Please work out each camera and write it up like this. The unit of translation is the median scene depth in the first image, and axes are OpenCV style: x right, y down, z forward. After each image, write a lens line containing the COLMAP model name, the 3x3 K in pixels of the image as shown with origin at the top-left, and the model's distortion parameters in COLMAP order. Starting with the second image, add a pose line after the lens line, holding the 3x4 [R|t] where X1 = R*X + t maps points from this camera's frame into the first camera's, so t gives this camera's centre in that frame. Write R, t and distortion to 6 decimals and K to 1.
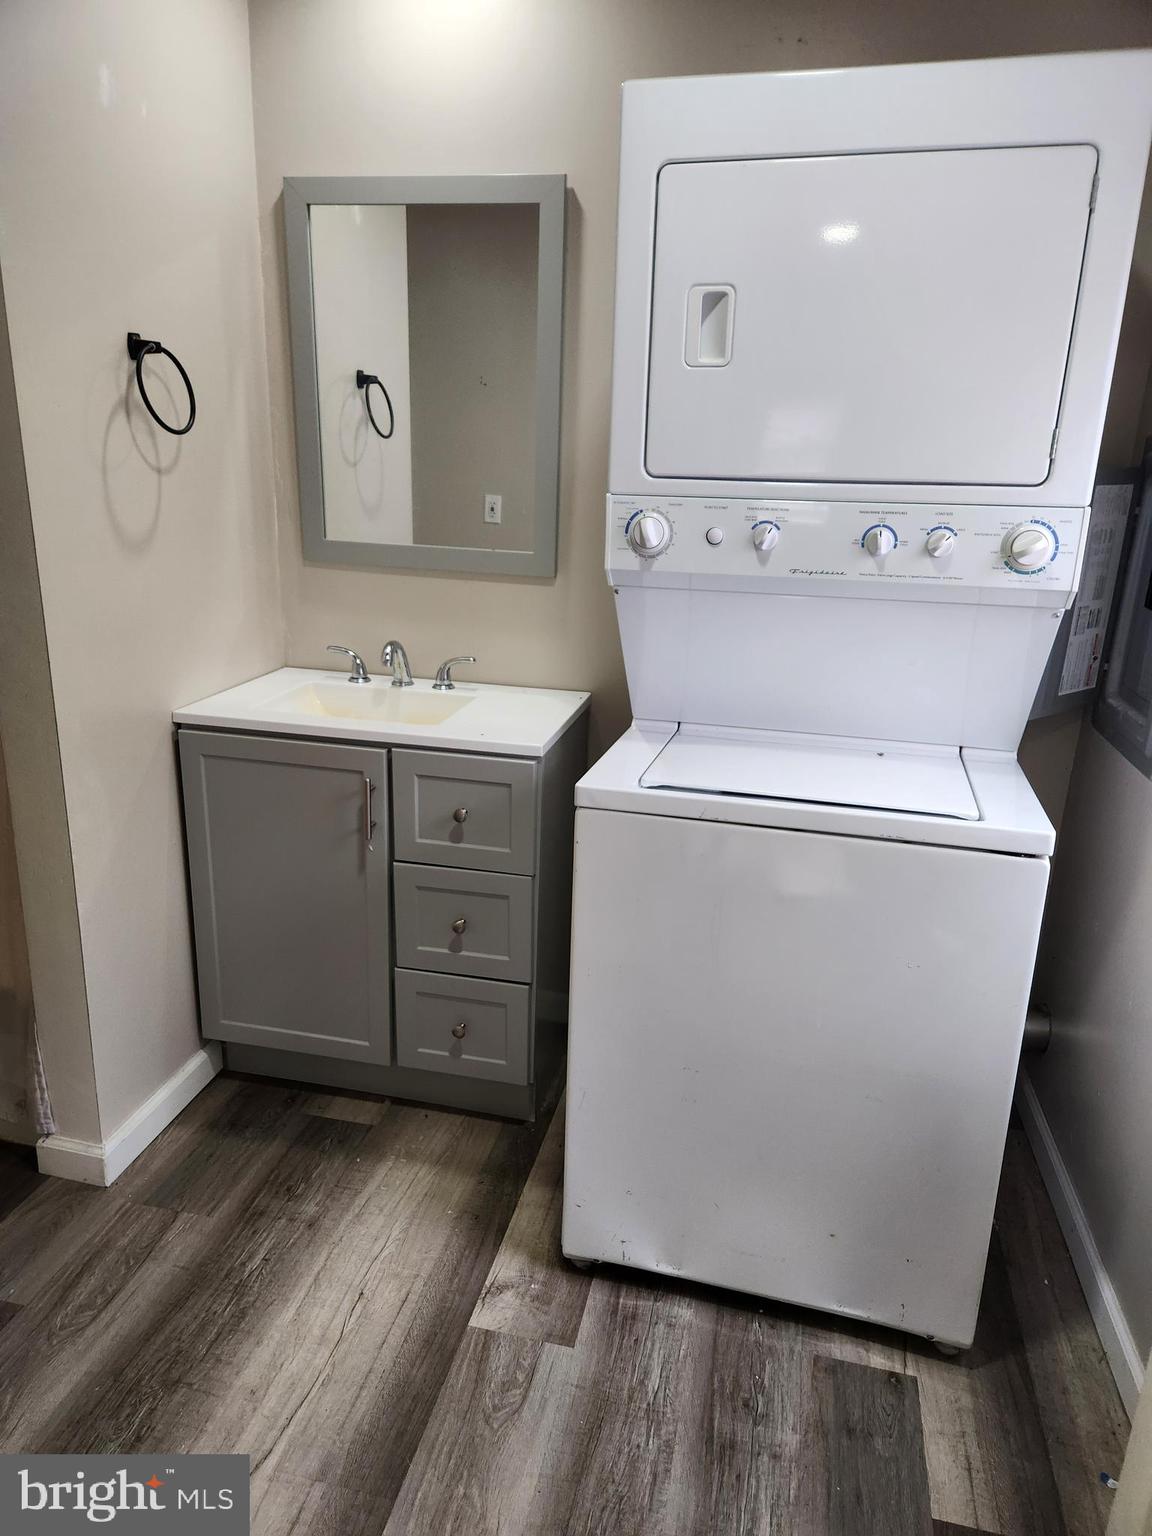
lens RADIAL K [[1039.6, 0, 574.6], [0, 1039.6, 759.9], [0, 0, 1]] dist [0.058615, -0.040617]
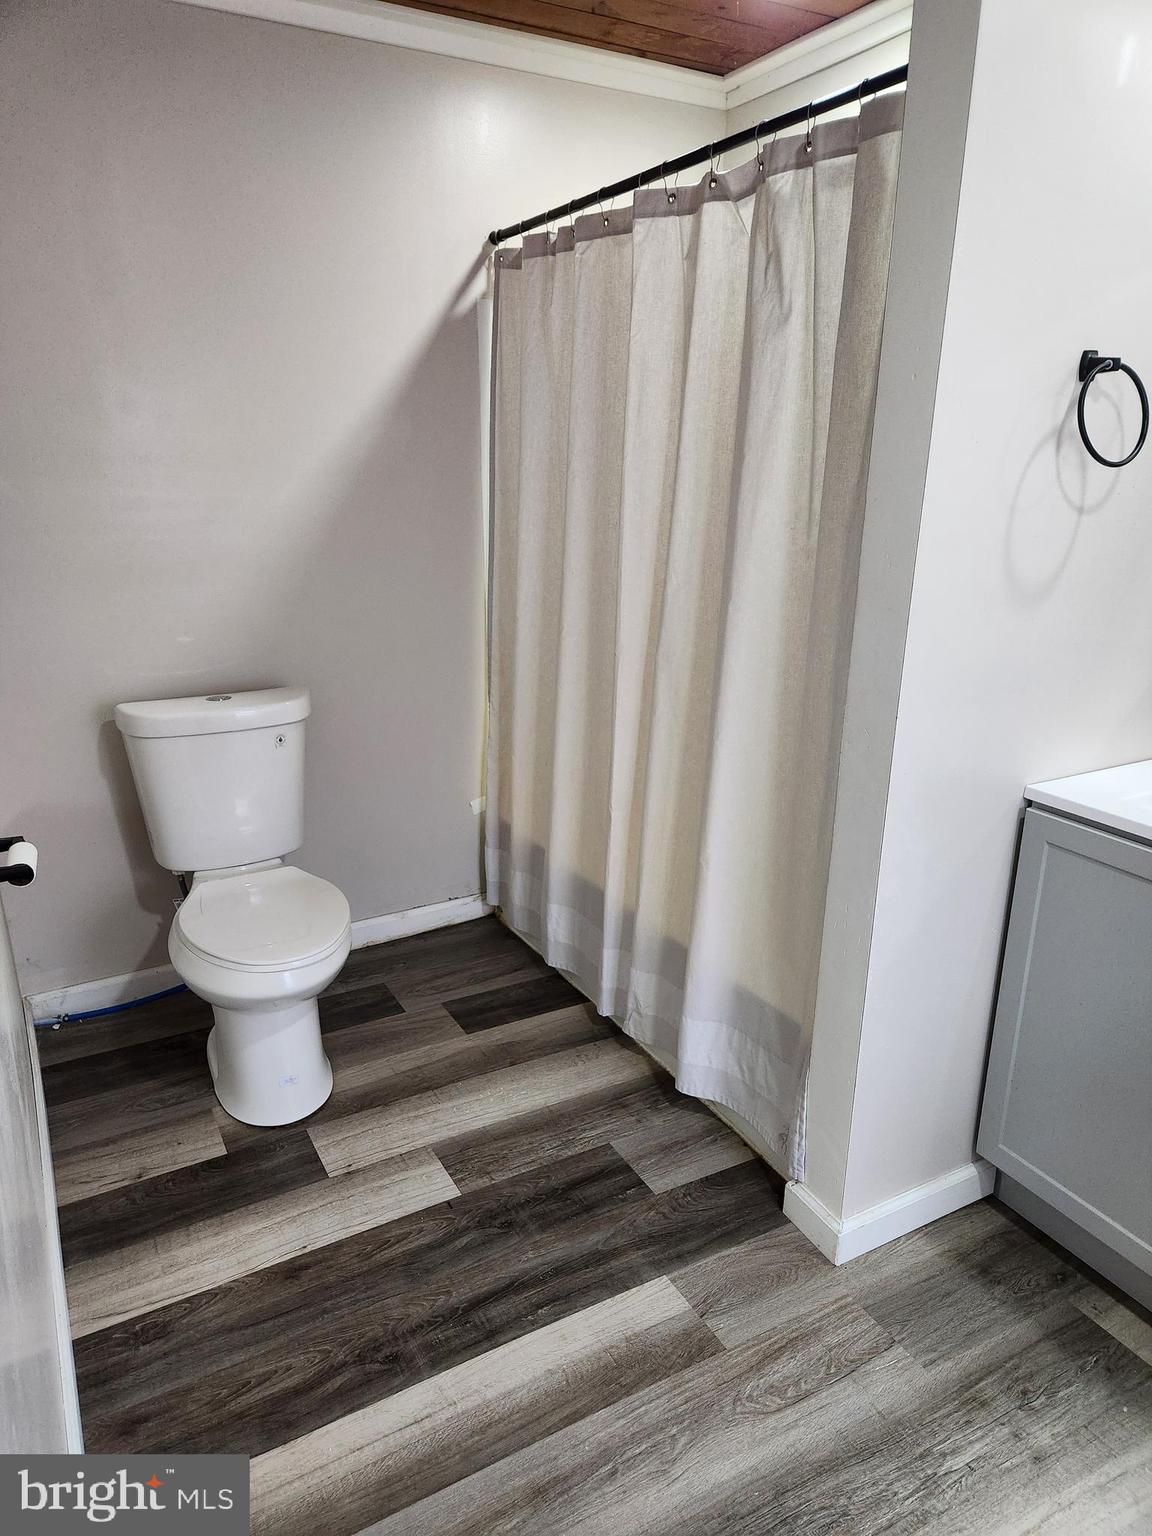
lens RADIAL K [[1039.6, 0, 582.8], [0, 1039.6, 762.6], [0, 0, 1]] dist [0.058615, -0.040617]
pose [[0.669866, 0.202861, -0.714232, -0.015478], [-0.214393, 0.973824, 0.075516, -0.054290], [0.710855, 0.102541, 0.695823, 0.142901]]
